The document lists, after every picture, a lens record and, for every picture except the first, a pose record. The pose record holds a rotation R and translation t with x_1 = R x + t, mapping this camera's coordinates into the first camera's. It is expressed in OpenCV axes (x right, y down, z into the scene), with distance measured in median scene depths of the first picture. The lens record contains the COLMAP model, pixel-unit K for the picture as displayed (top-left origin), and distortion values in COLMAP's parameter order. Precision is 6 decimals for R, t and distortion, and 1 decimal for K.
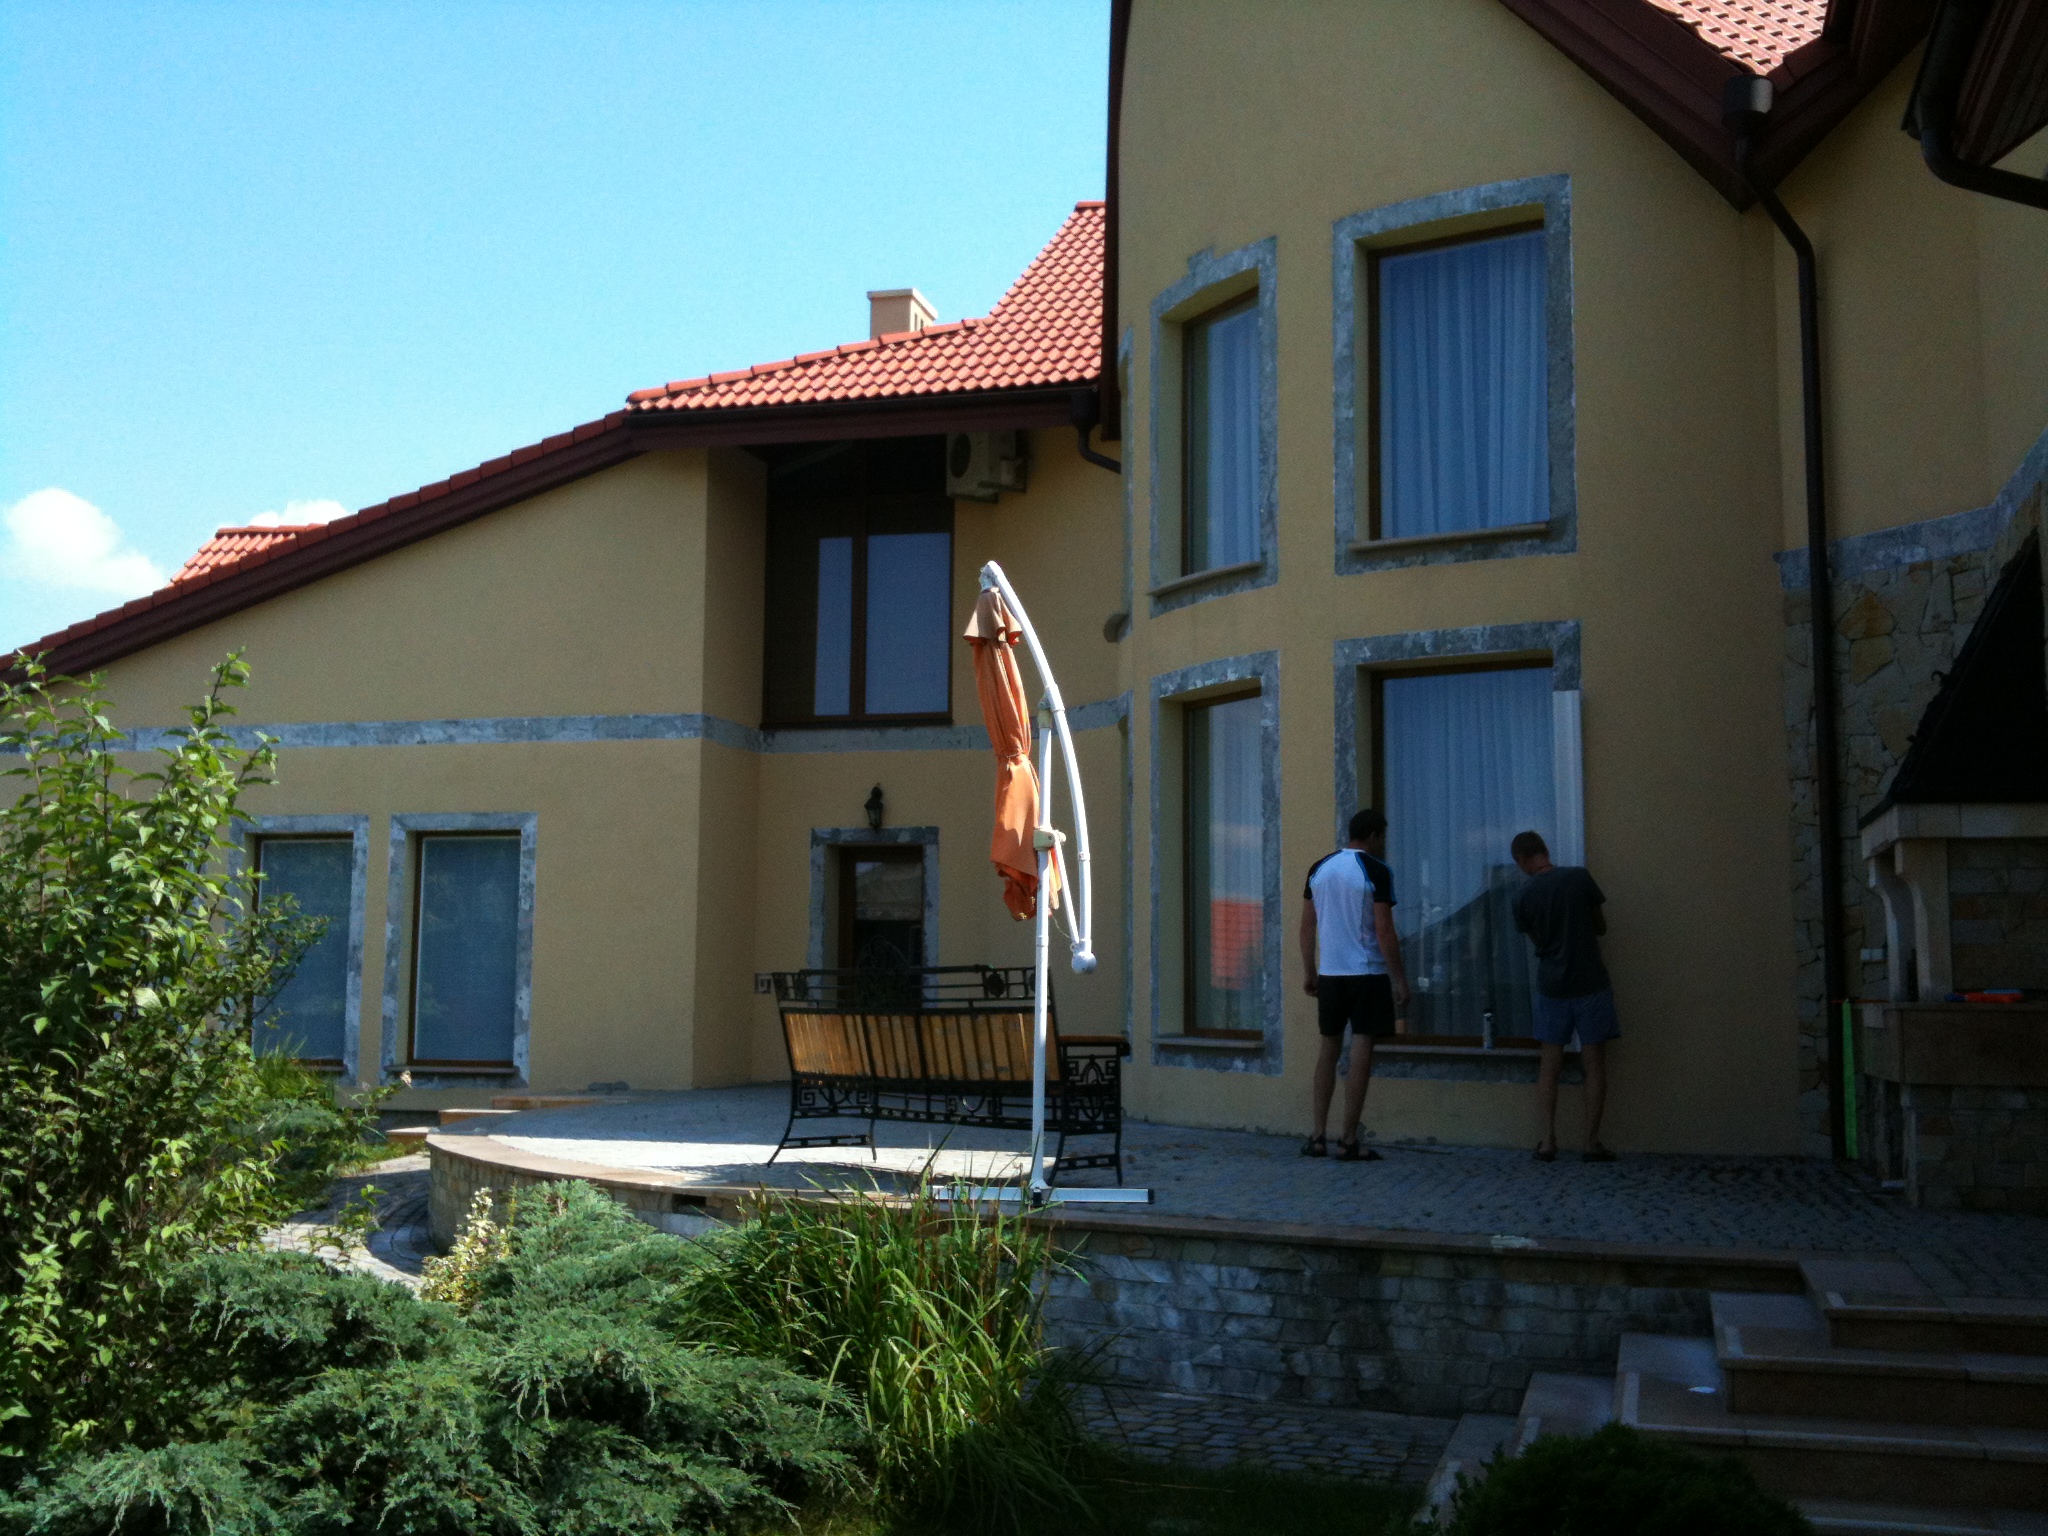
lens RADIAL K [[2076.7, 0, 1028.4], [0, 2076.7, 750.7], [0, 0, 1]] dist [0.121984, -0.332430]
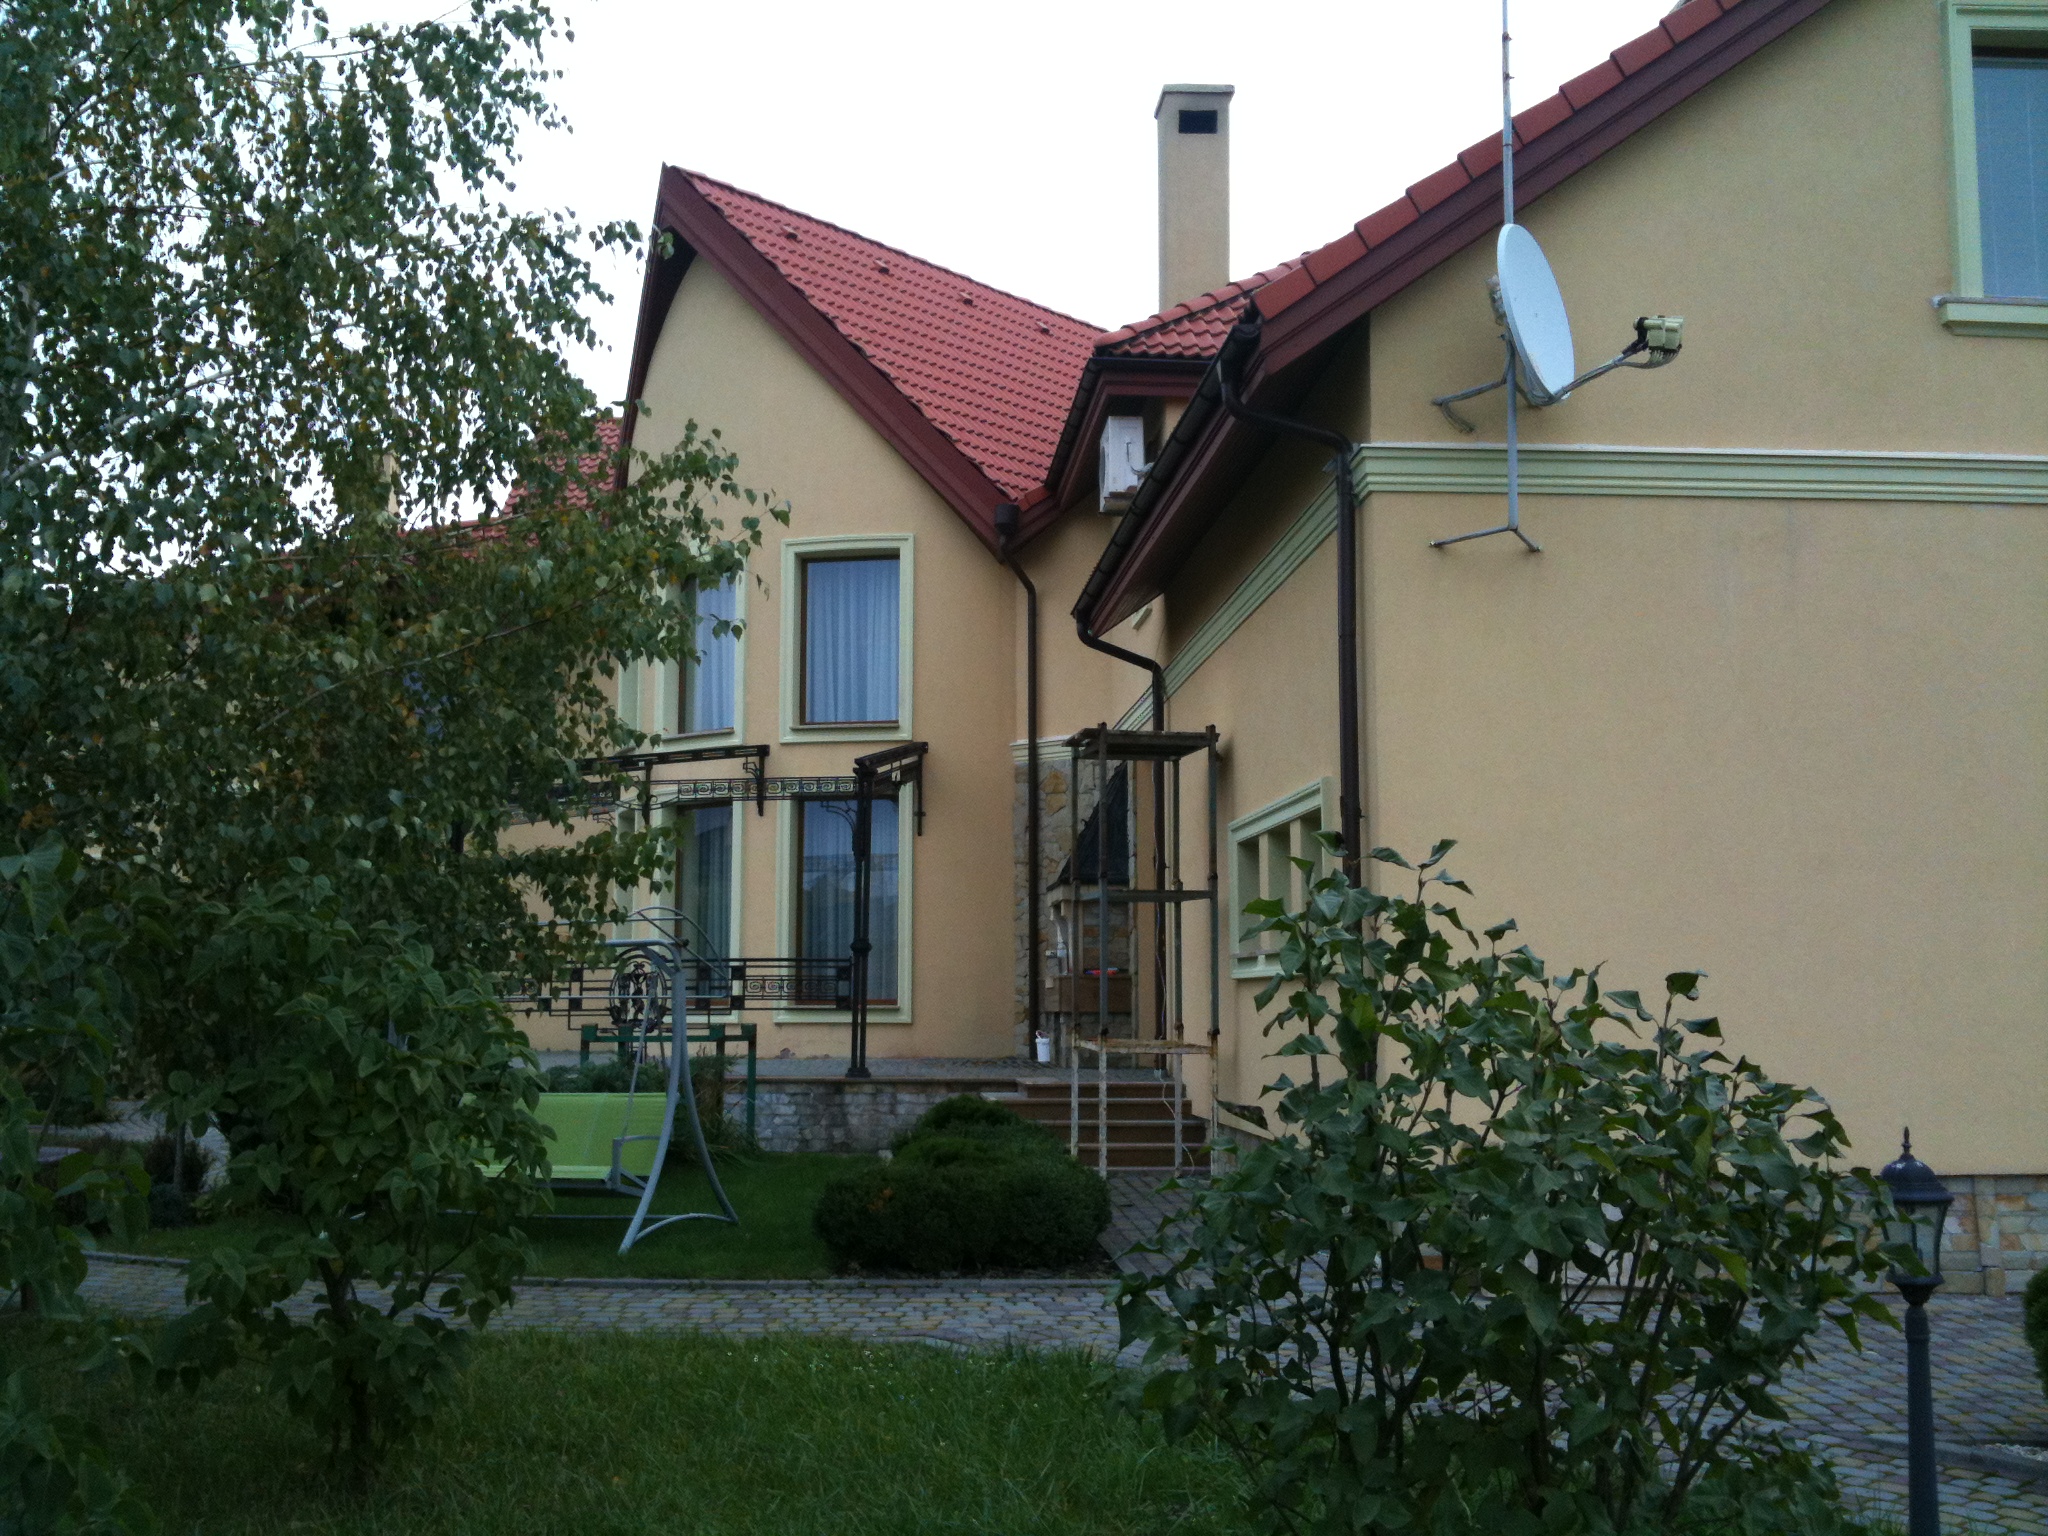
lens RADIAL K [[2051.4, 0, 1024.0], [0, 2051.4, 768.0], [0, 0, 1]] dist [0.088136, -0.278993]
pose [[0.936022, 0.030363, 0.350628, -0.331947], [-0.031860, 0.999491, -0.001499, -0.080357], [-0.350495, -0.009768, 0.936514, -0.869710]]
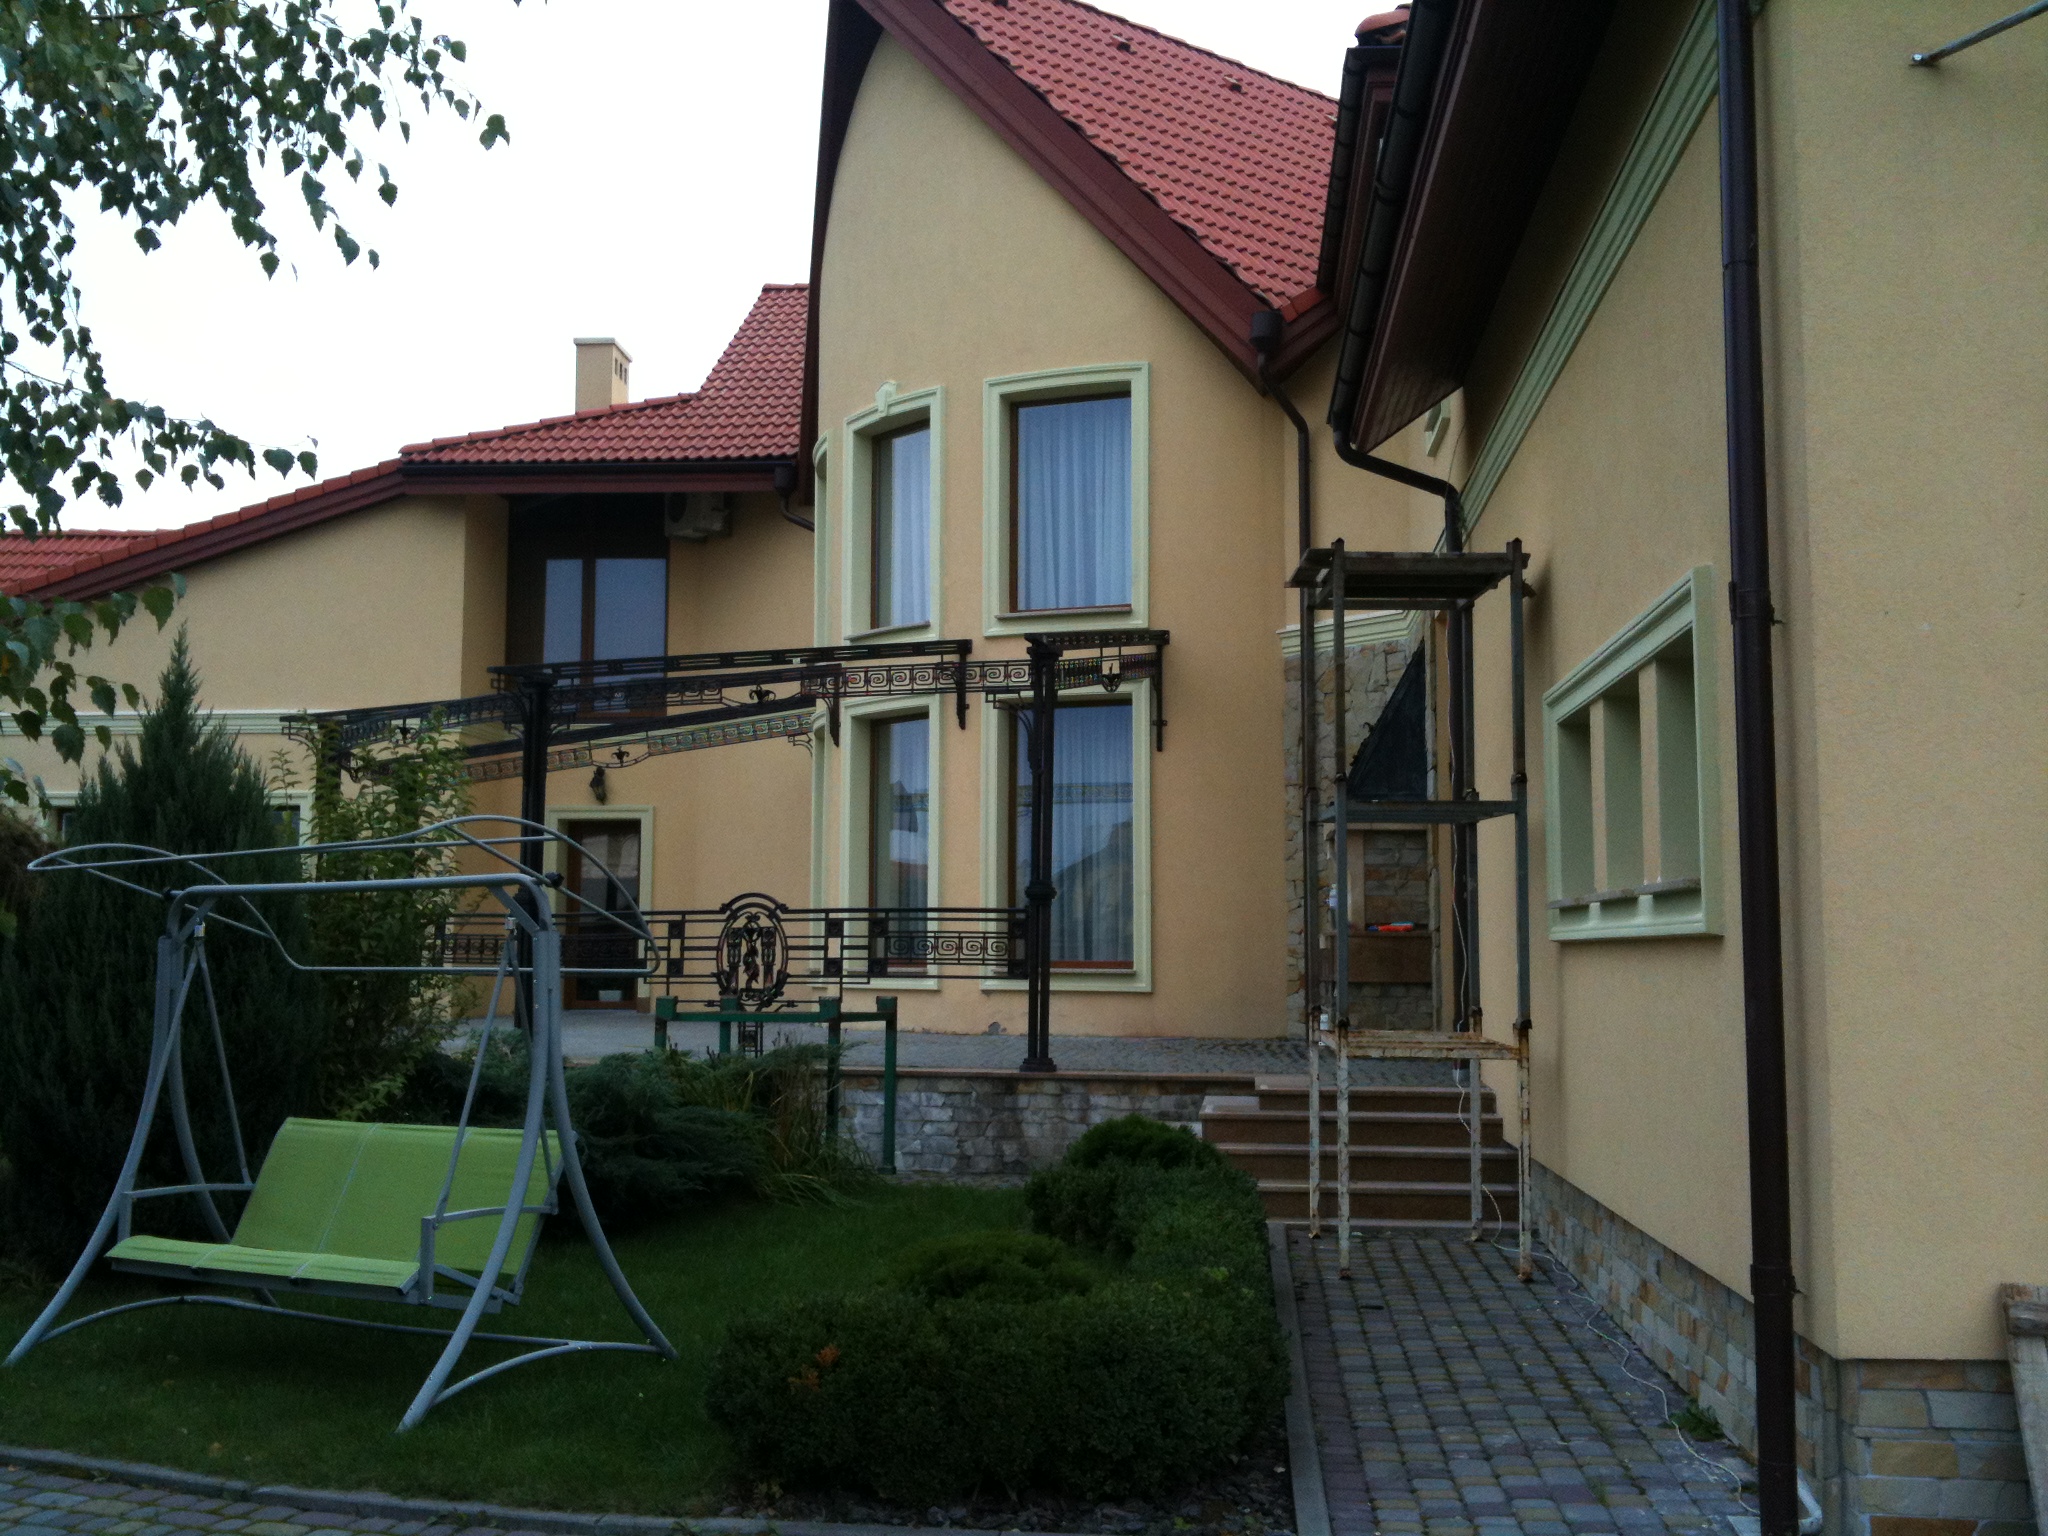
lens RADIAL K [[2051.4, 0, 1024.0], [0, 2051.4, 768.0], [0, 0, 1]] dist [0.088136, -0.278993]
pose [[0.983305, 0.010712, 0.181651, -0.093970], [-0.015641, 0.999547, 0.025727, -0.037544], [-0.181293, -0.028139, 0.983026, -0.446135]]
